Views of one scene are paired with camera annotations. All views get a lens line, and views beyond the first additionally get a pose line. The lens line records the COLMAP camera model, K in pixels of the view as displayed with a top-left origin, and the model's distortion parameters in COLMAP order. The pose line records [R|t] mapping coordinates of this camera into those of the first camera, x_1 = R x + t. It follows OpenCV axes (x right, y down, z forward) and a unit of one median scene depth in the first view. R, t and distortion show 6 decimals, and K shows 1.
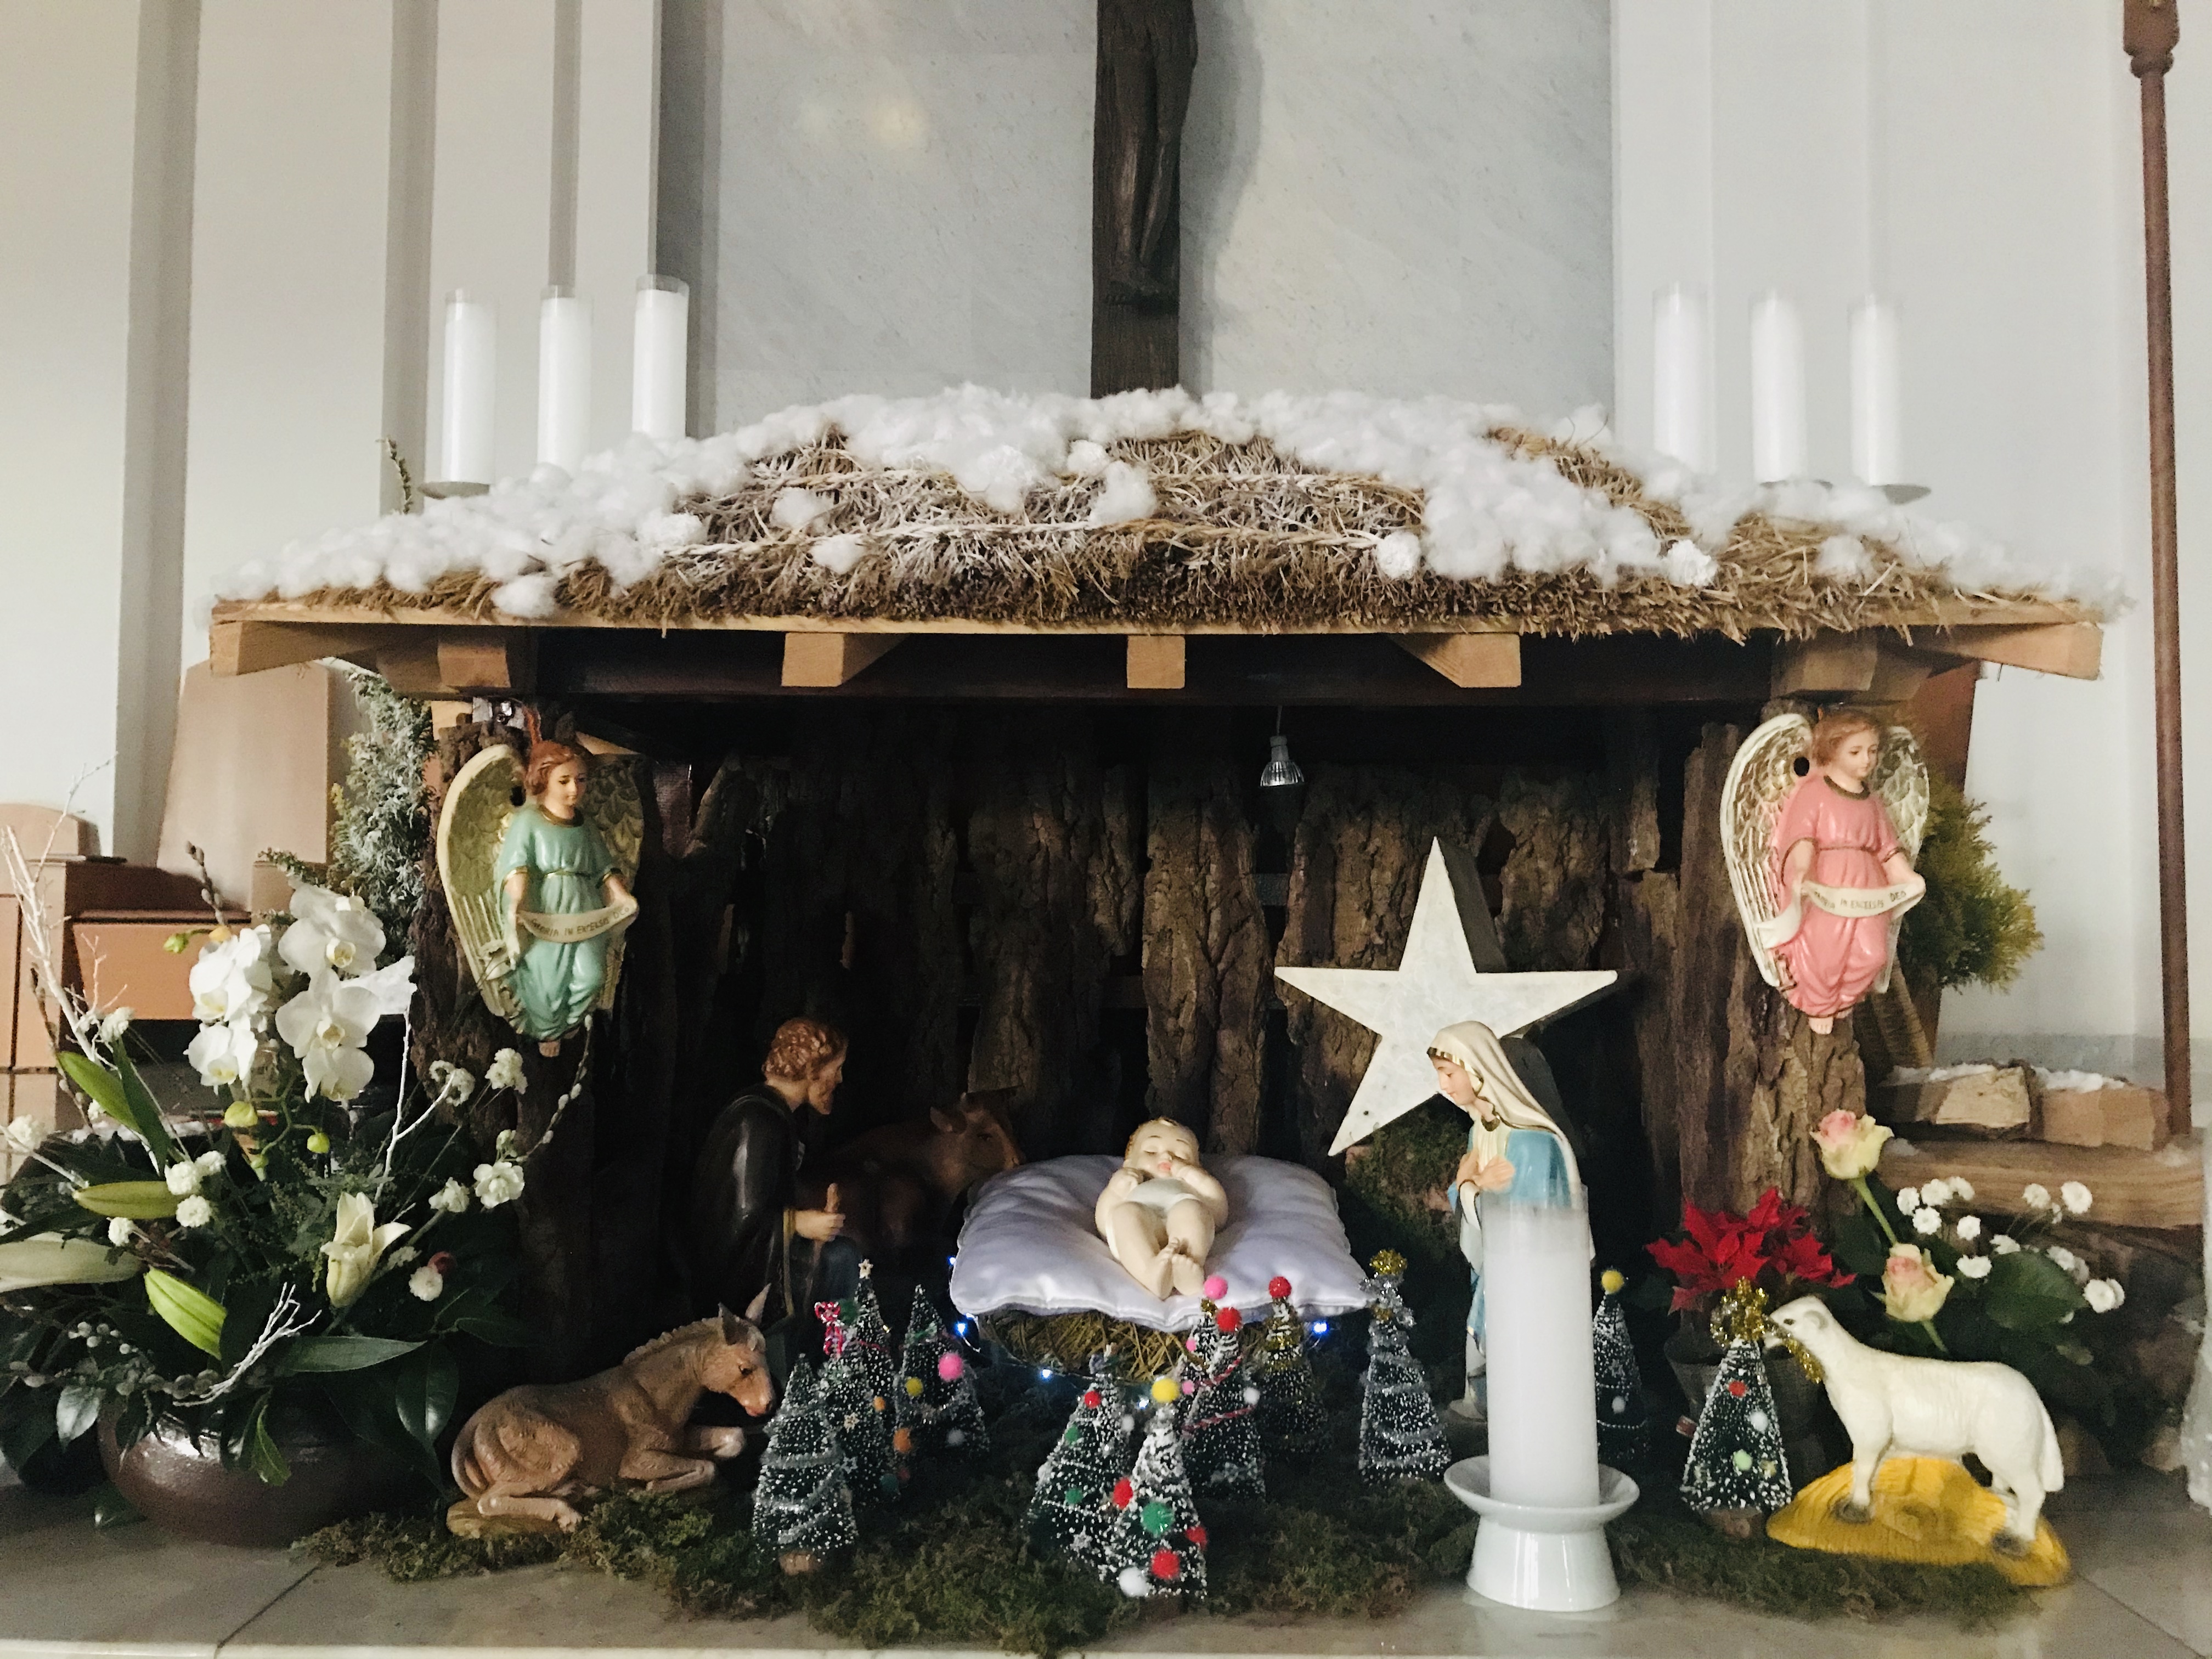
lens RADIAL K [[1816.5, 0, 1089.8], [0, 1816.5, 822.9], [0, 0, 1]] dist [0.033046, -0.044503]
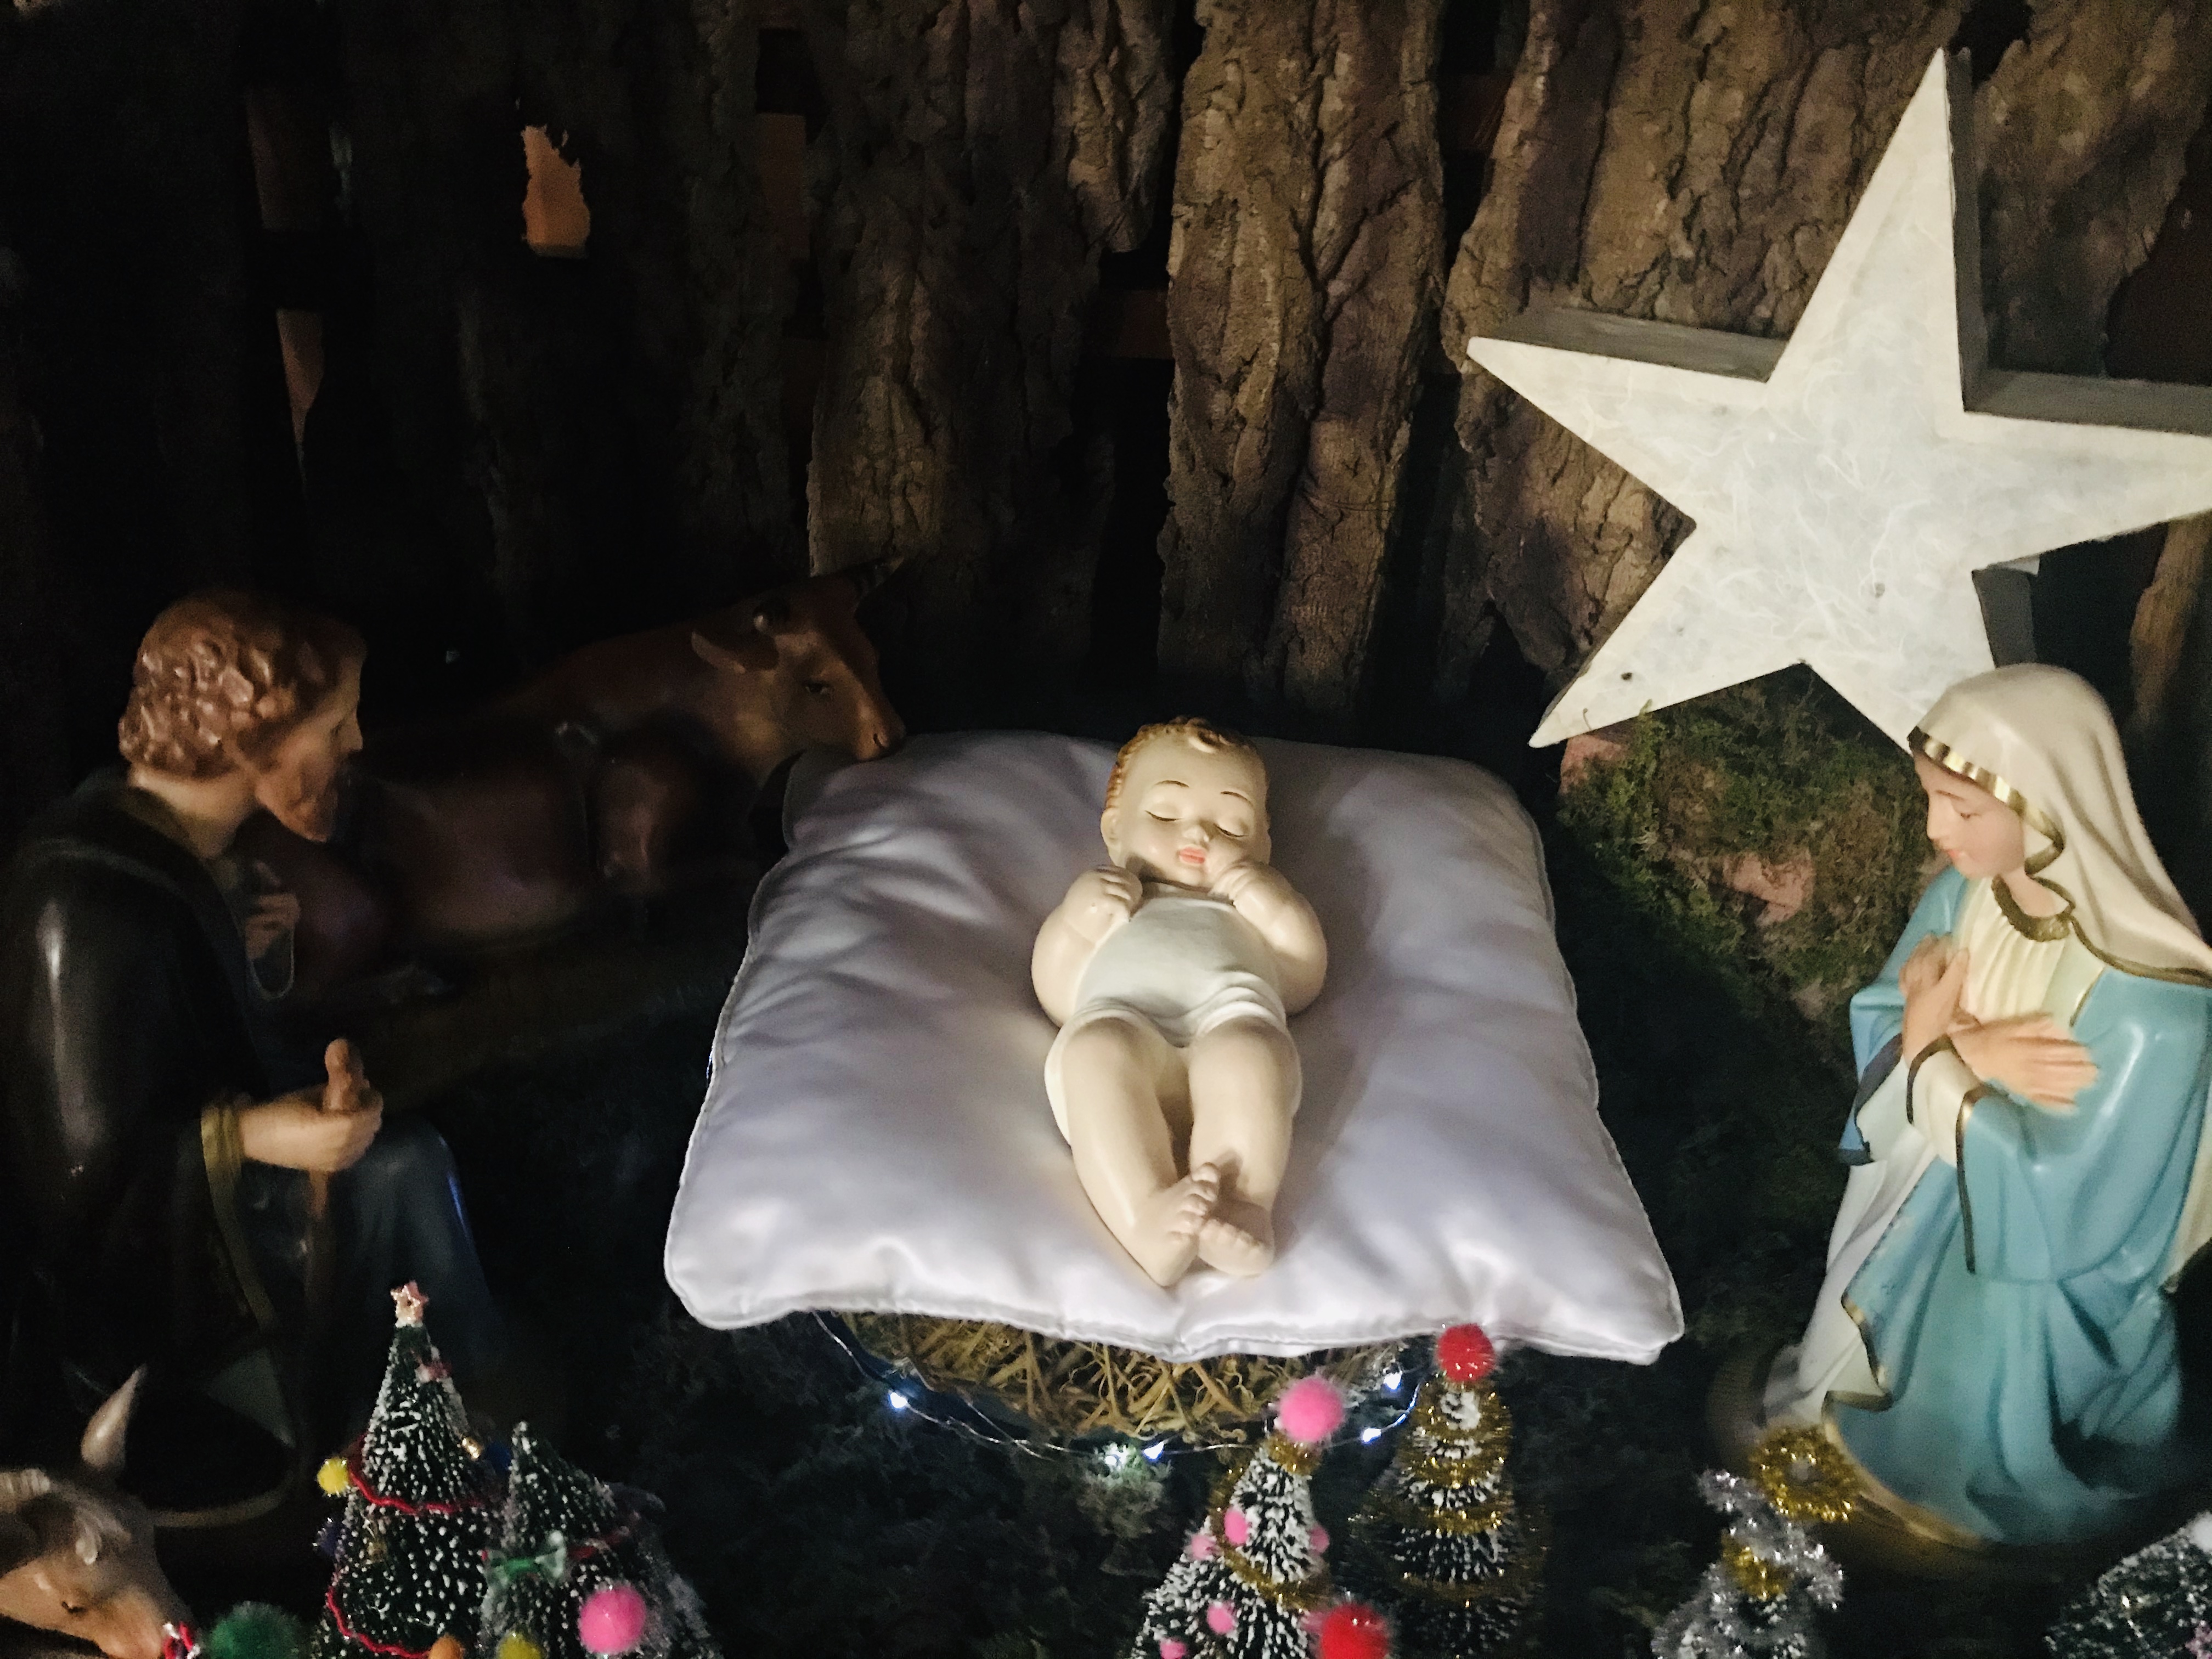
lens RADIAL K [[1816.5, 0, 1104.2], [0, 1816.5, 816.4], [0, 0, 1]] dist [0.033046, -0.044503]
pose [[0.999033, 0.040178, 0.017839, 0.010397], [-0.043761, 0.870313, 0.490550, -0.033271], [0.004184, -0.490857, 0.871230, 0.570856]]
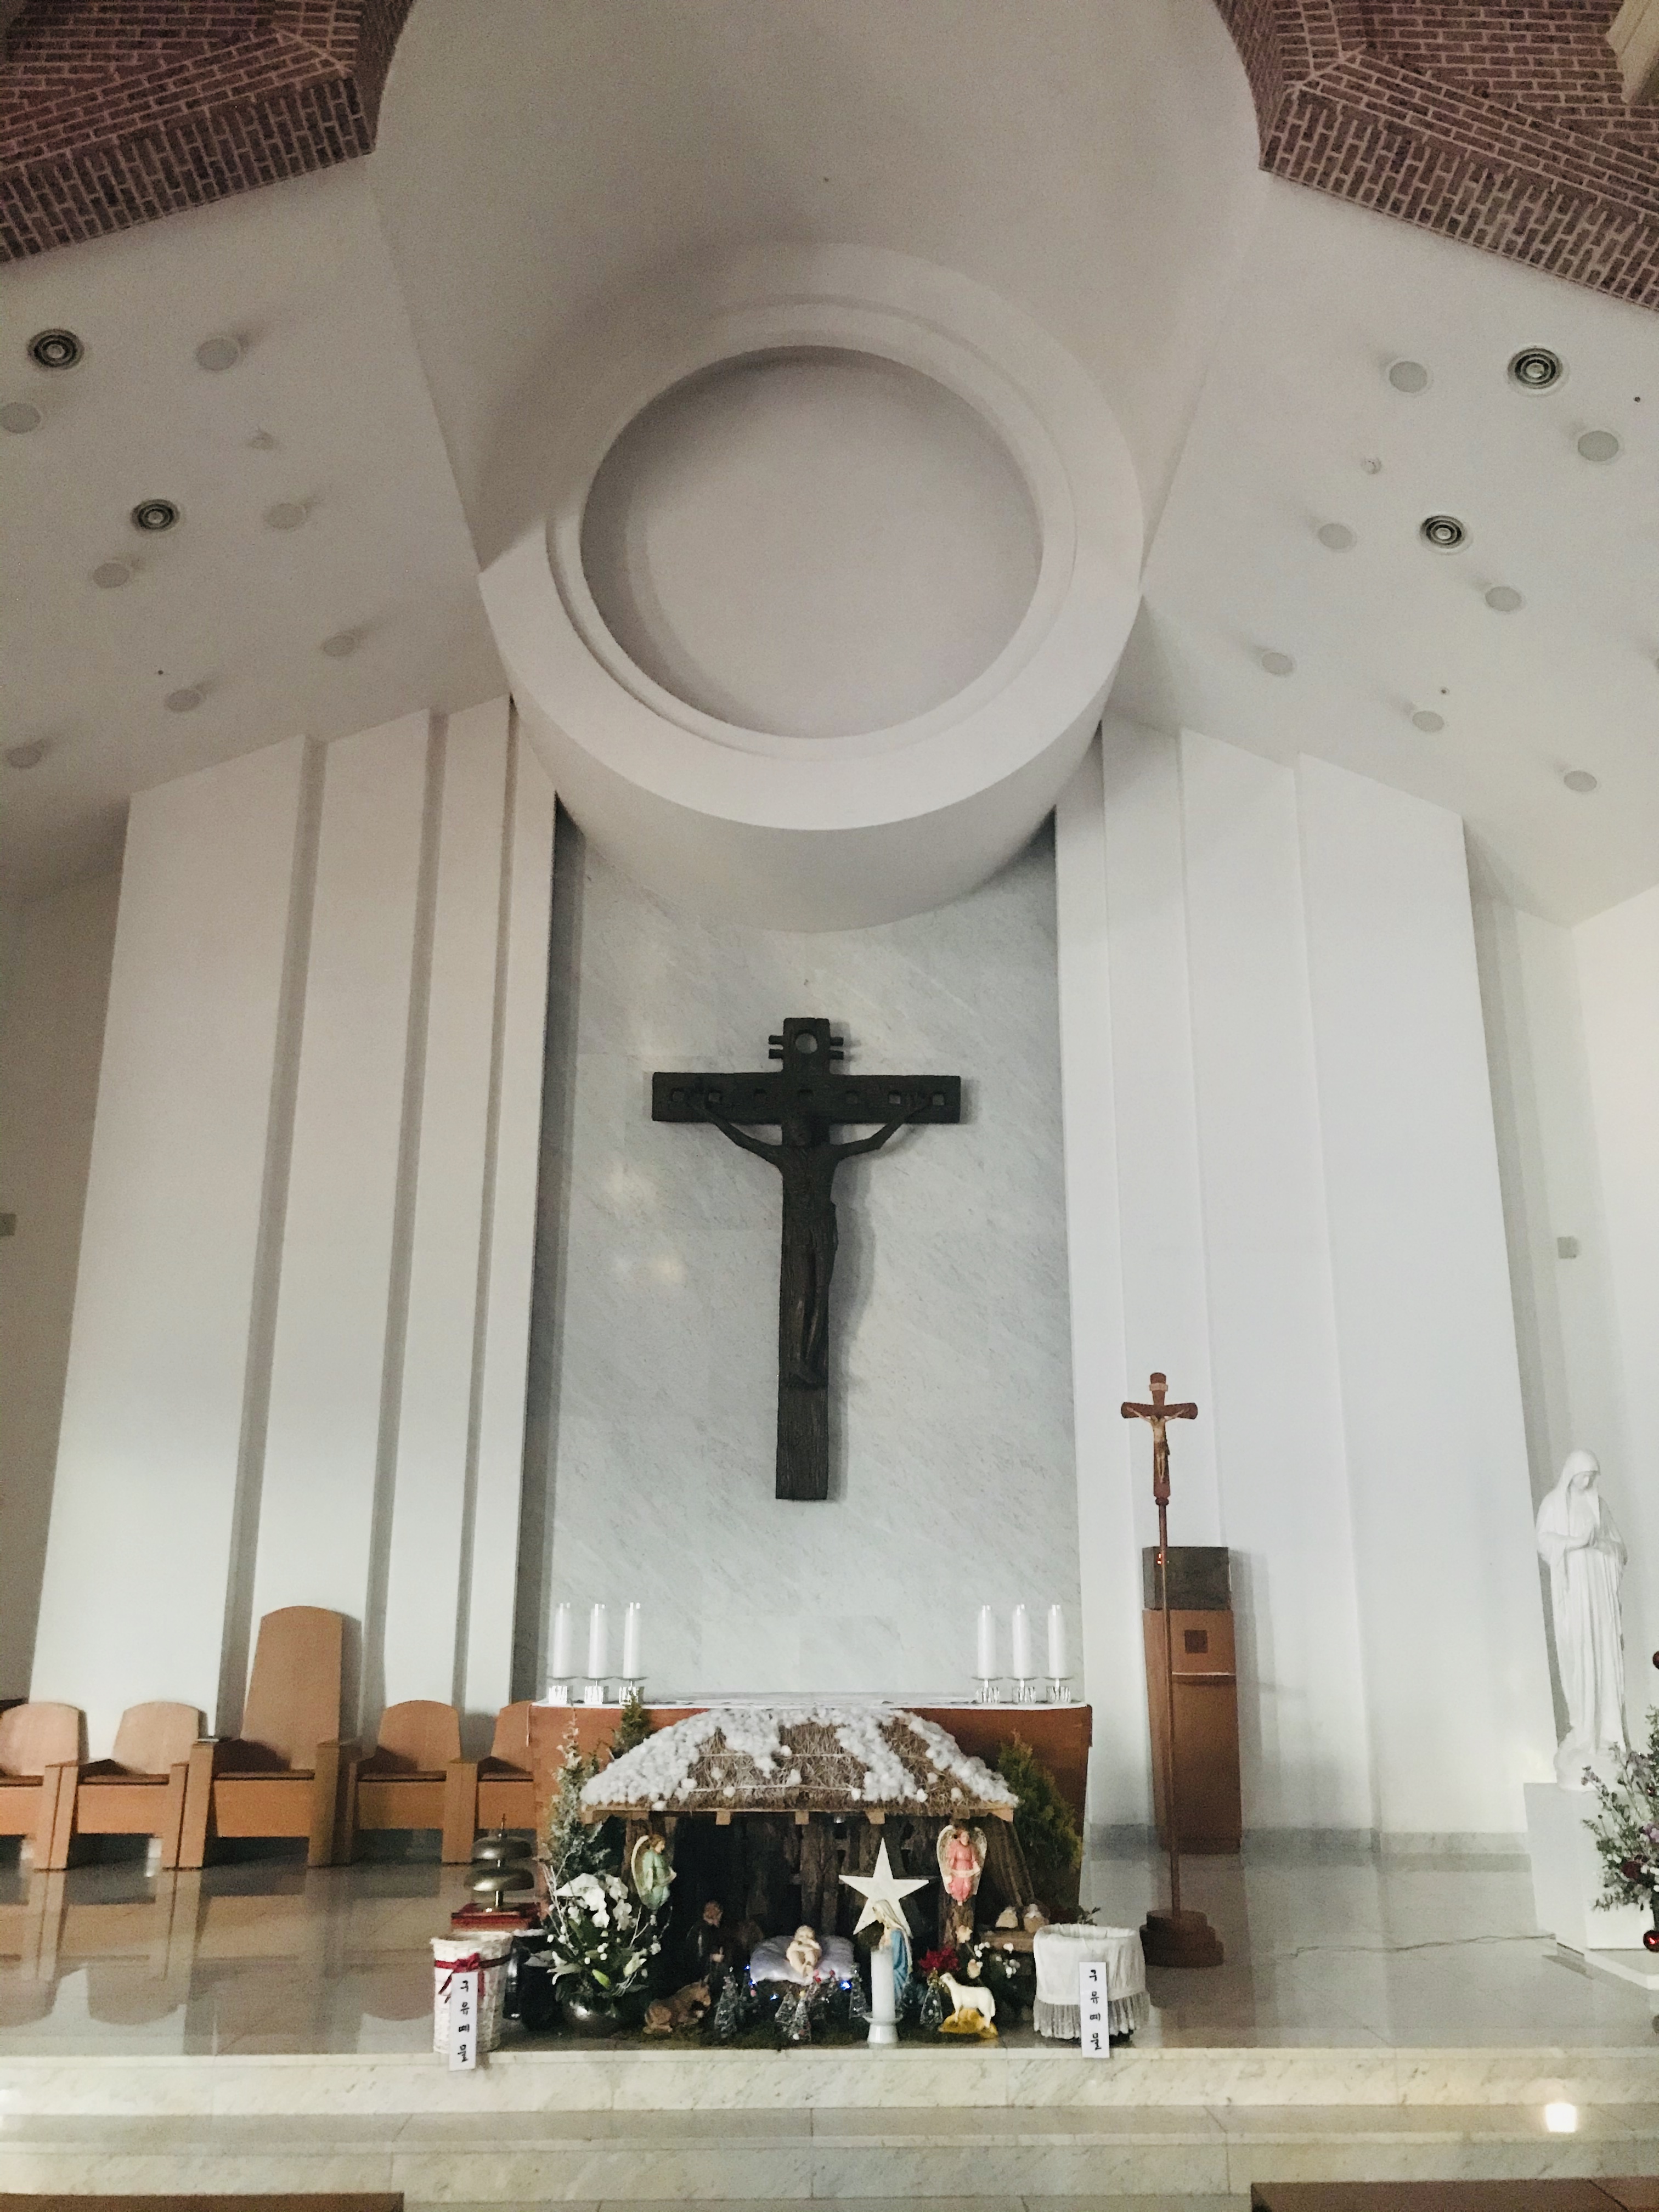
lens RADIAL K [[1816.5, 0, 837.0], [0, 1816.5, 1093.4], [0, 0, 1]] dist [0.033046, -0.044503]
pose [[0.999196, 0.006406, 0.039575, -0.048053], [0.002395, 0.975849, -0.218433, -0.626501], [-0.040018, 0.218352, 0.975049, -2.765669]]
